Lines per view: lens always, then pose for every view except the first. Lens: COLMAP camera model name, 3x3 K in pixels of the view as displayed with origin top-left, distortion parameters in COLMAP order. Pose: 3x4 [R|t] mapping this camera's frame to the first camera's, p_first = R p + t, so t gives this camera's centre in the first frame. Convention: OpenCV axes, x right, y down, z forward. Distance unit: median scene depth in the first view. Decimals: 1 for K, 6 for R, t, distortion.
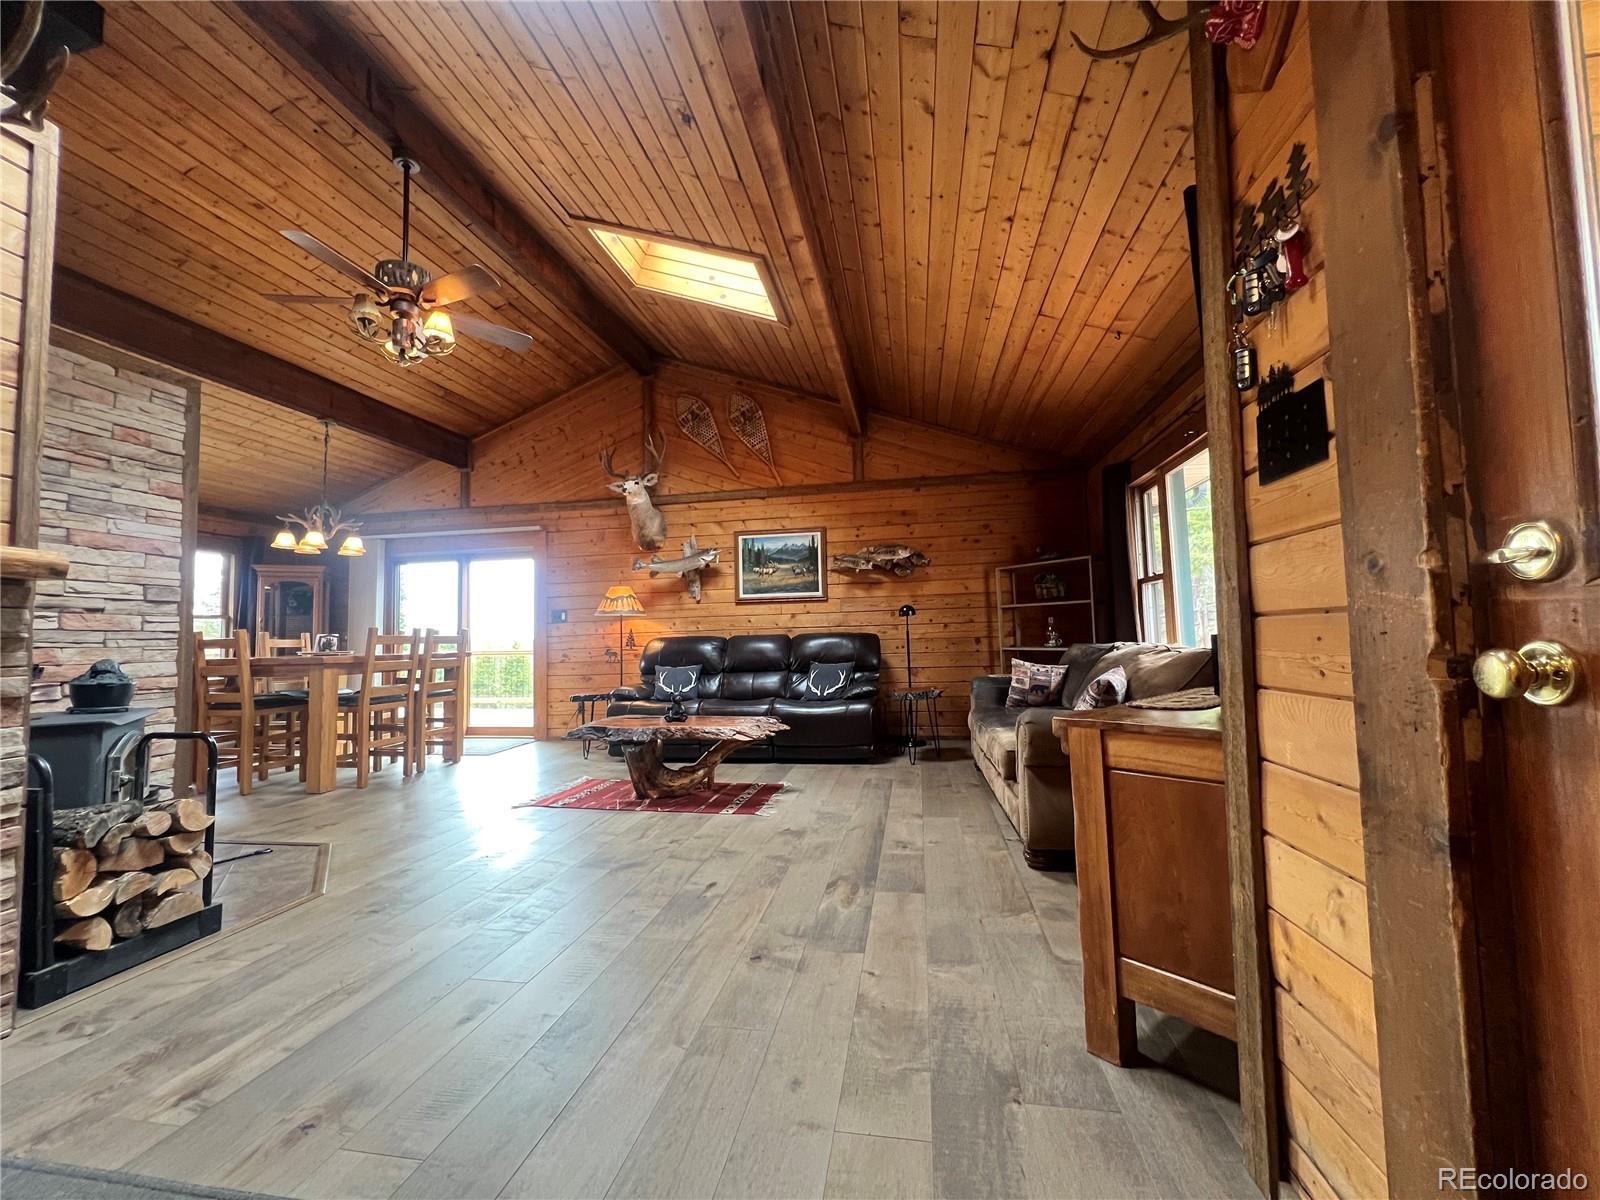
lens RADIAL K [[635.2, 0, 802.7], [0, 635.2, 597.9], [0, 0, 1]] dist [-0.002639, 0.000278]
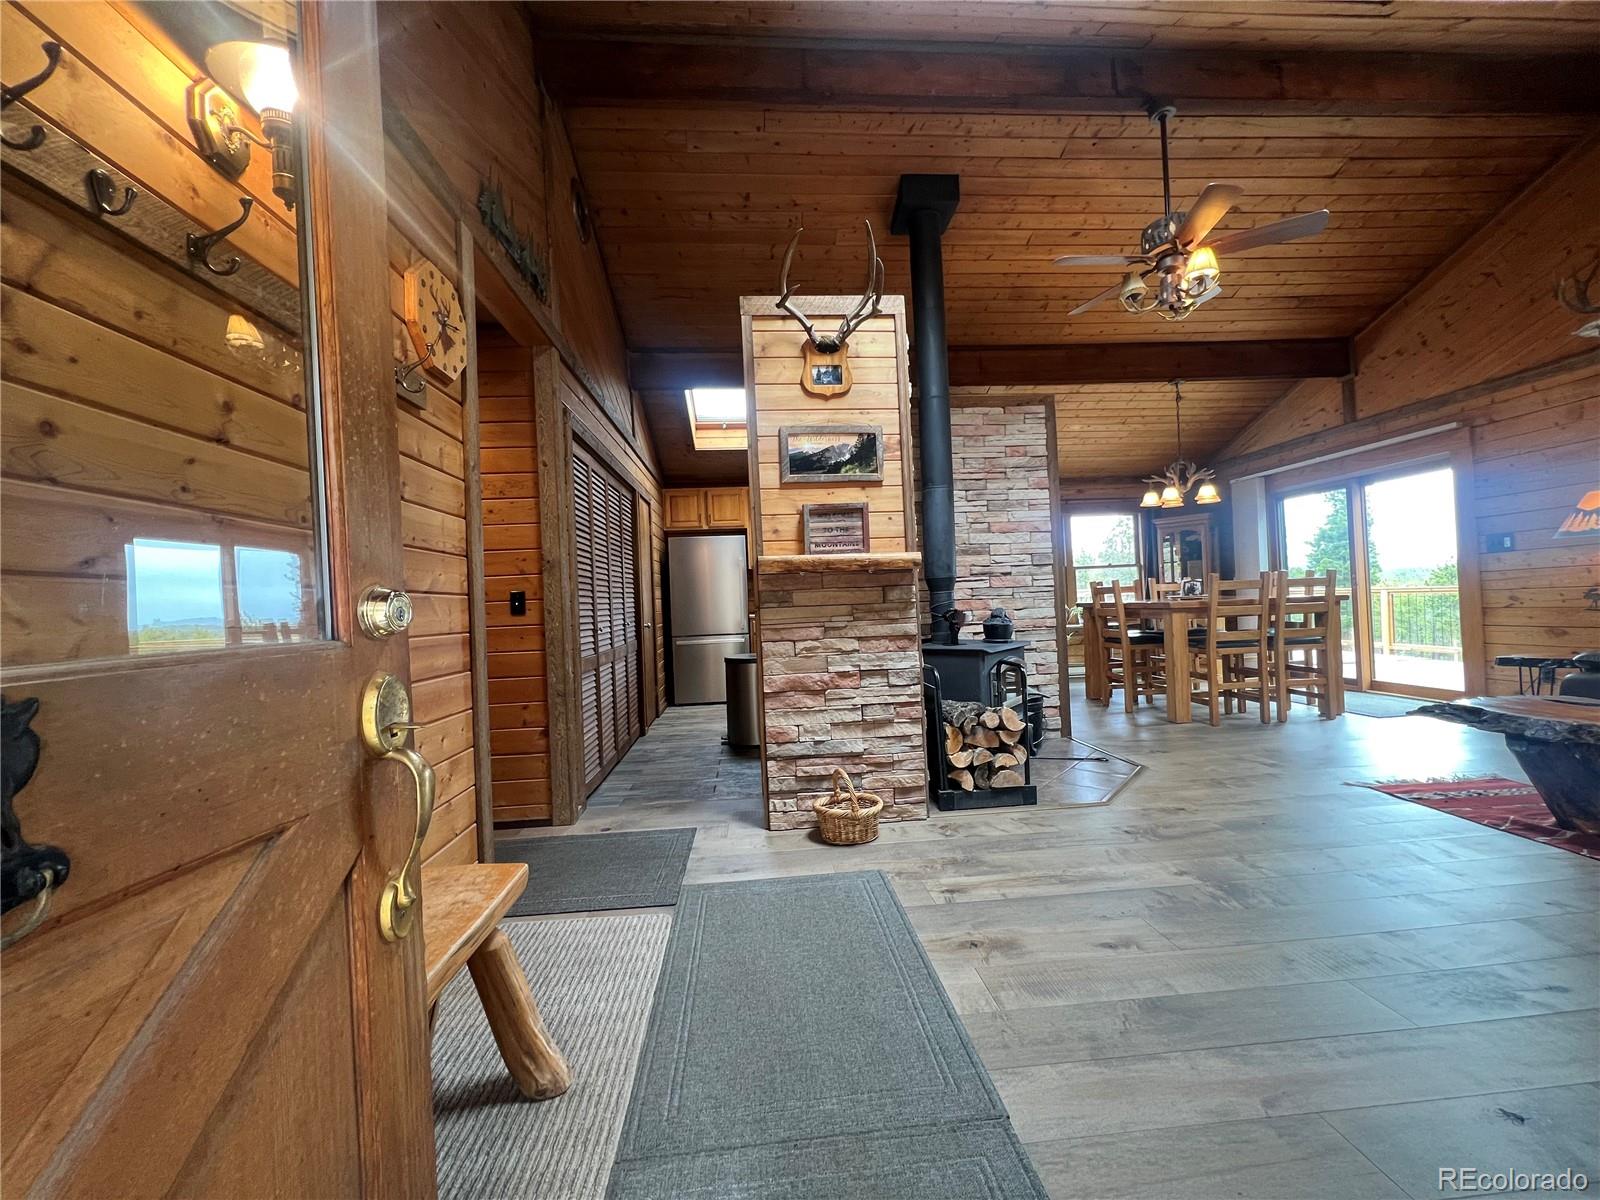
lens RADIAL K [[637.2, 0, 802.8], [0, 637.2, 597.4], [0, 0, 1]] dist [-0.002729, 0.000569]
pose [[0.252811, 0.004146, -0.967507, 0.205893], [0.098708, 0.994662, 0.030055, -0.016247], [0.962467, -0.103099, 0.251052, 0.129889]]
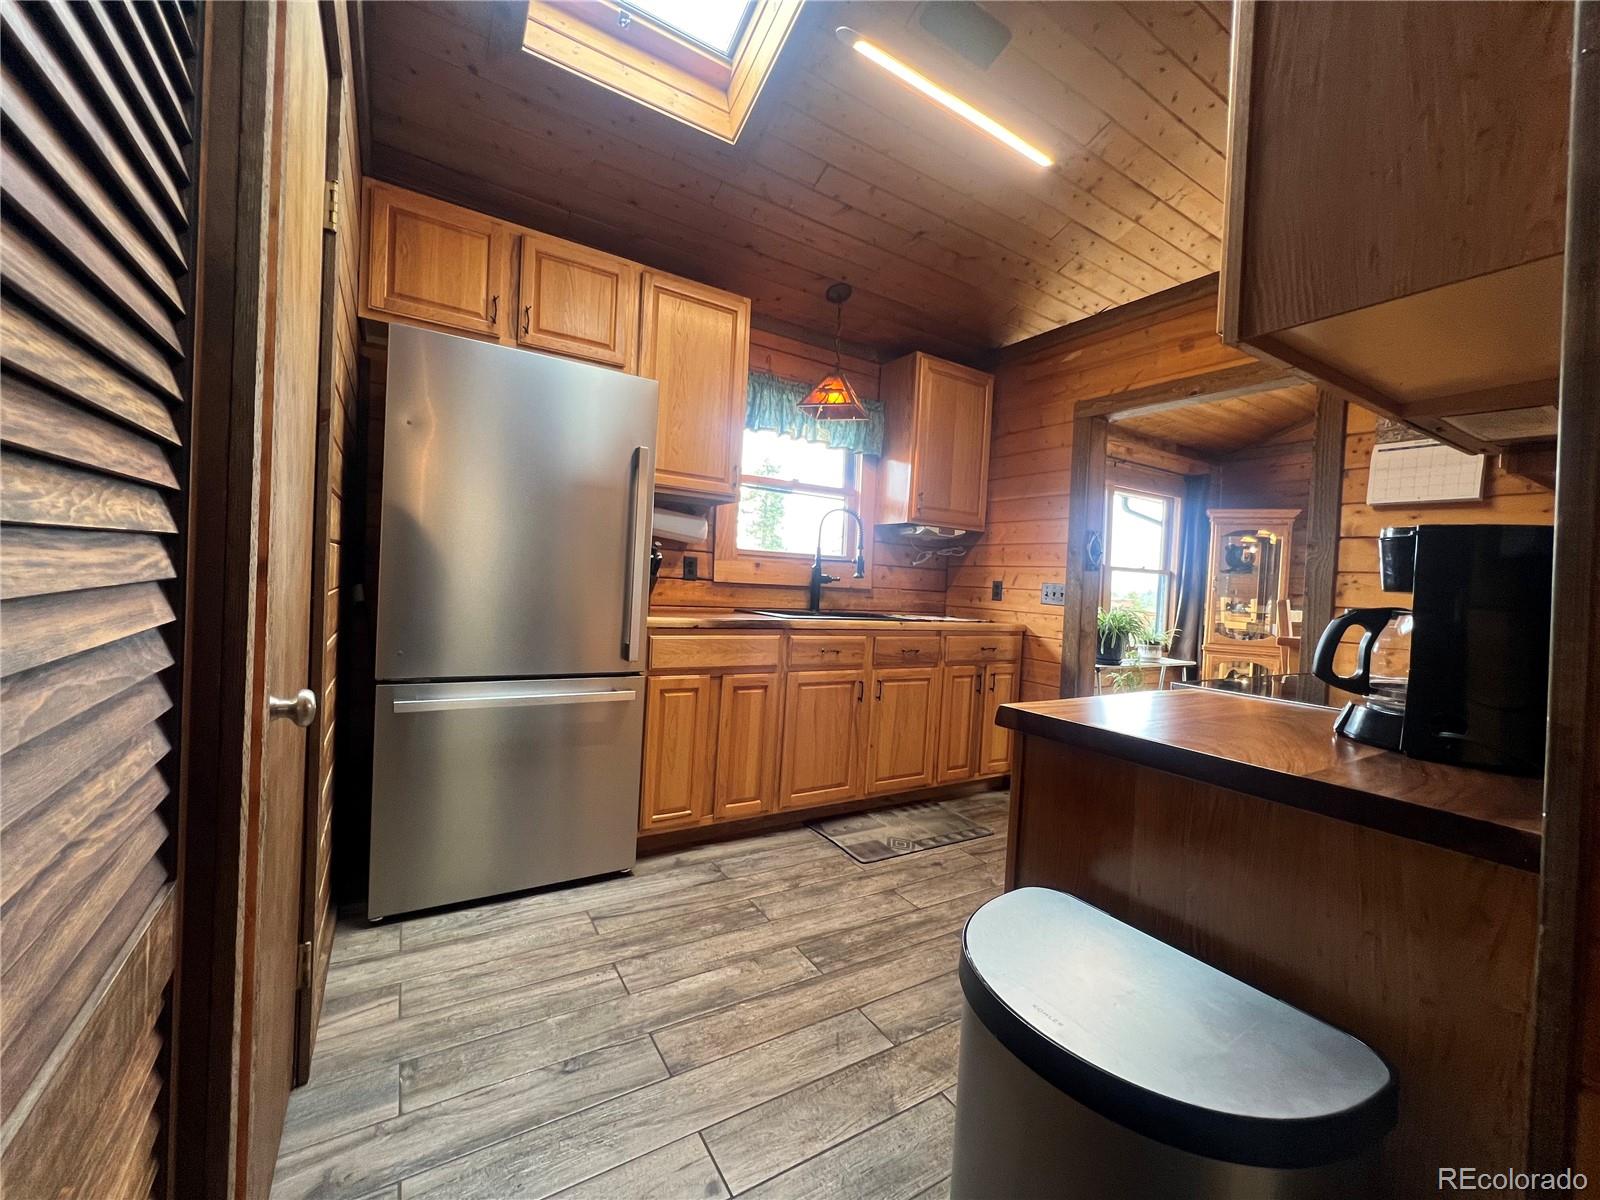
lens RADIAL K [[637.2, 0, 802.8], [0, 637.2, 597.4], [0, 0, 1]] dist [-0.002729, 0.000569]
pose [[0.669451, 0.073493, -0.739212, -1.154757], [-0.017243, 0.996363, 0.083444, -0.000194], [0.742656, -0.043116, 0.668283, 0.133191]]
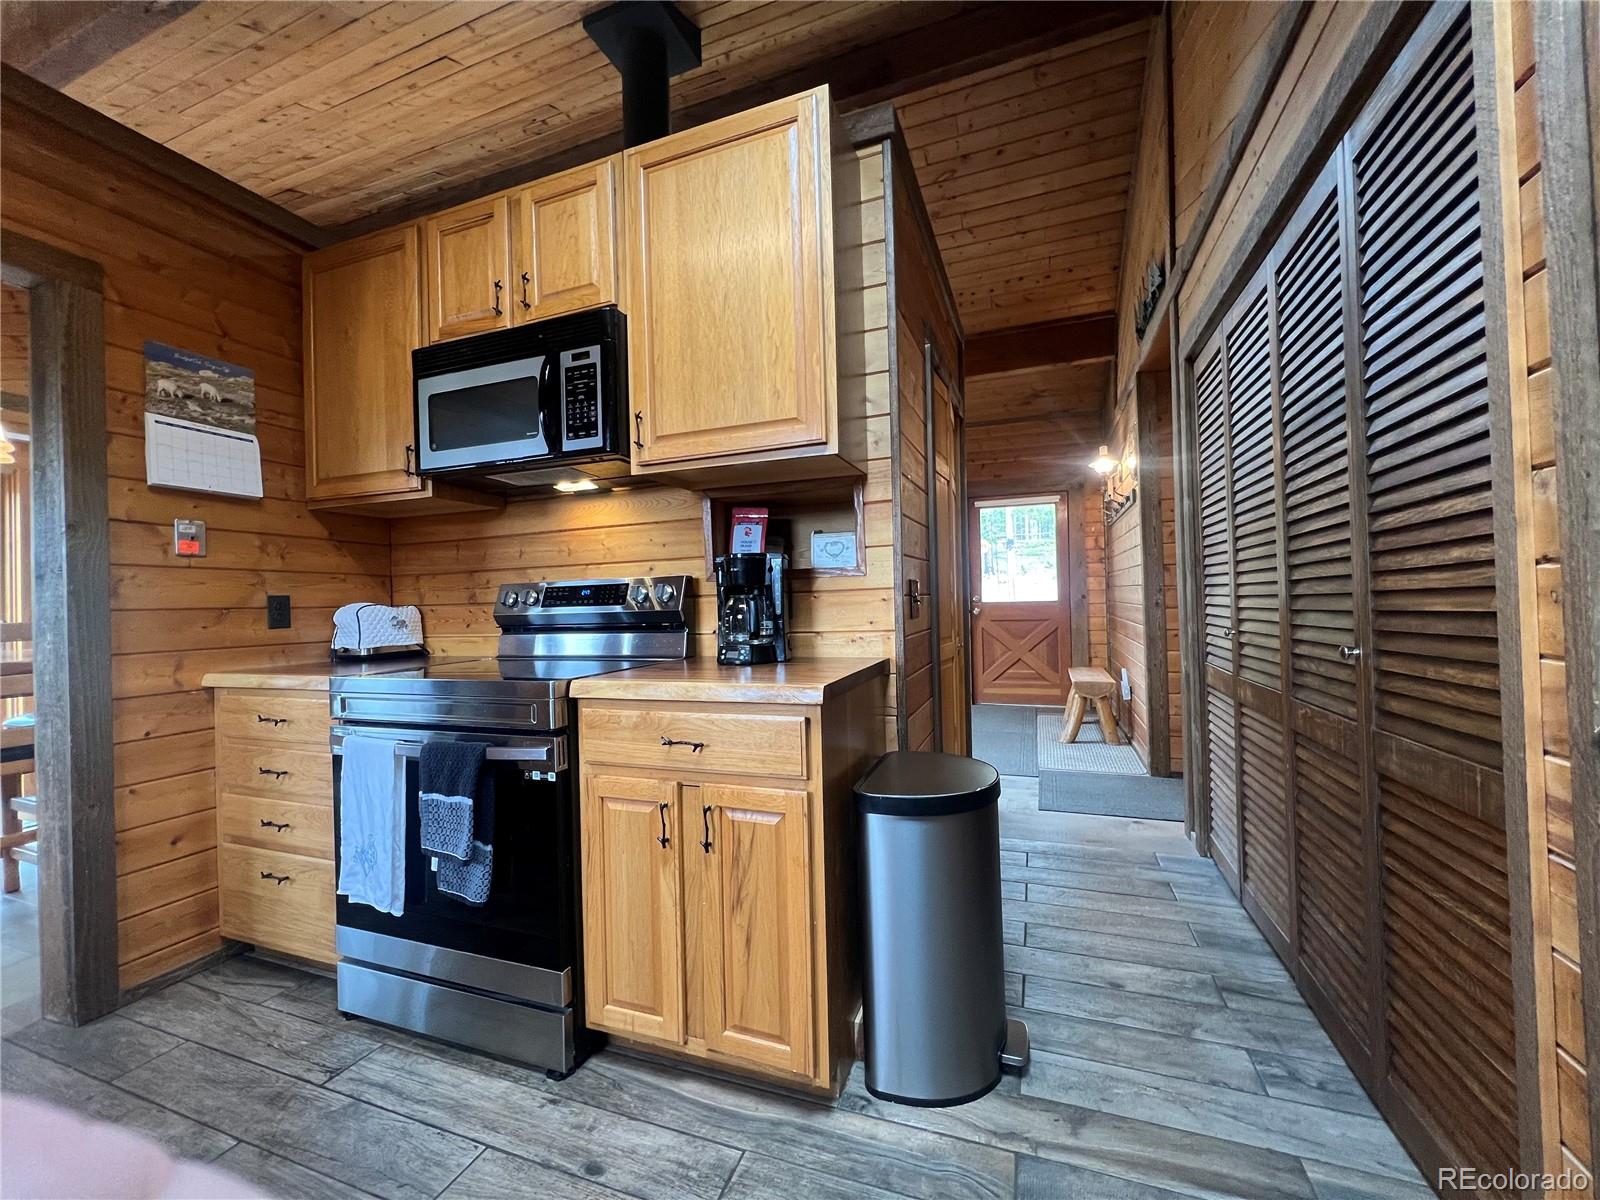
lens RADIAL K [[635.2, 0, 802.7], [0, 635.2, 597.9], [0, 0, 1]] dist [-0.002639, 0.000278]
pose [[0.174090, 0.023002, 0.984461, -1.699876], [-0.040782, 0.999038, -0.016131, 0.032917], [-0.983885, -0.037340, 0.174861, 0.368314]]
